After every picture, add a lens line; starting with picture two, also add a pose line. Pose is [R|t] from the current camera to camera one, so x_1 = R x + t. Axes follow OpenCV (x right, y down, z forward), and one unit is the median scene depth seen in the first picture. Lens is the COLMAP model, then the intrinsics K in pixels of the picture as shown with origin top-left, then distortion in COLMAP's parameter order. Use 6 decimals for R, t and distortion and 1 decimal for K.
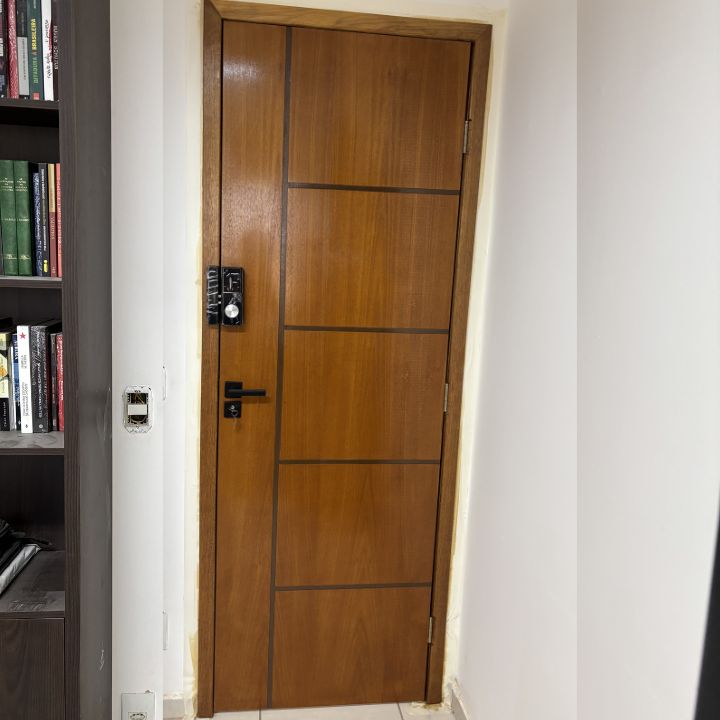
lens RADIAL K [[589.0, 0, 360.0], [0, 589.0, 360.0], [0, 0, 1]] dist [0.004587, -0.008170]
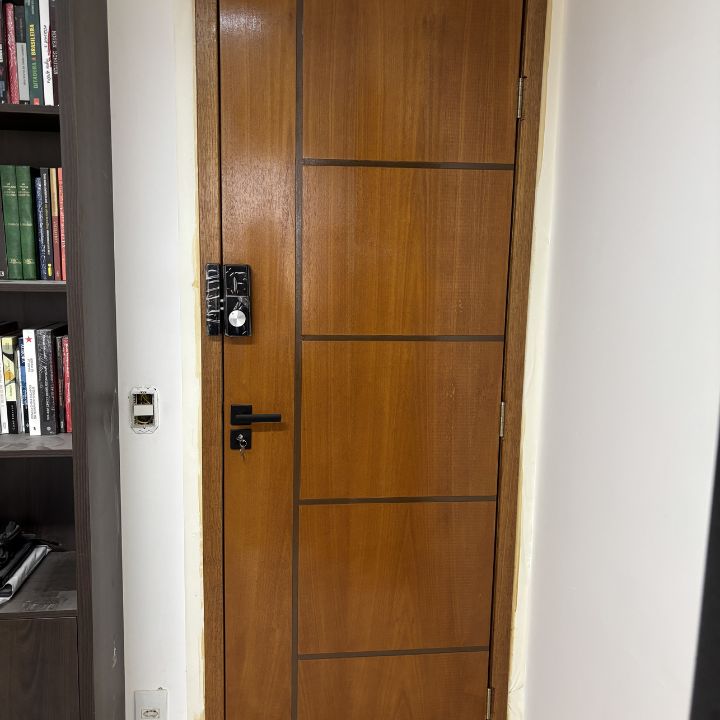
lens RADIAL K [[589.0, 0, 360.0], [0, 589.0, 360.0], [0, 0, 1]] dist [0.004587, -0.008170]
pose [[0.999750, -0.021206, -0.007119, -0.042911], [0.021245, 0.999759, 0.005459, -0.026746], [0.007001, -0.005609, 0.999960, 0.184963]]
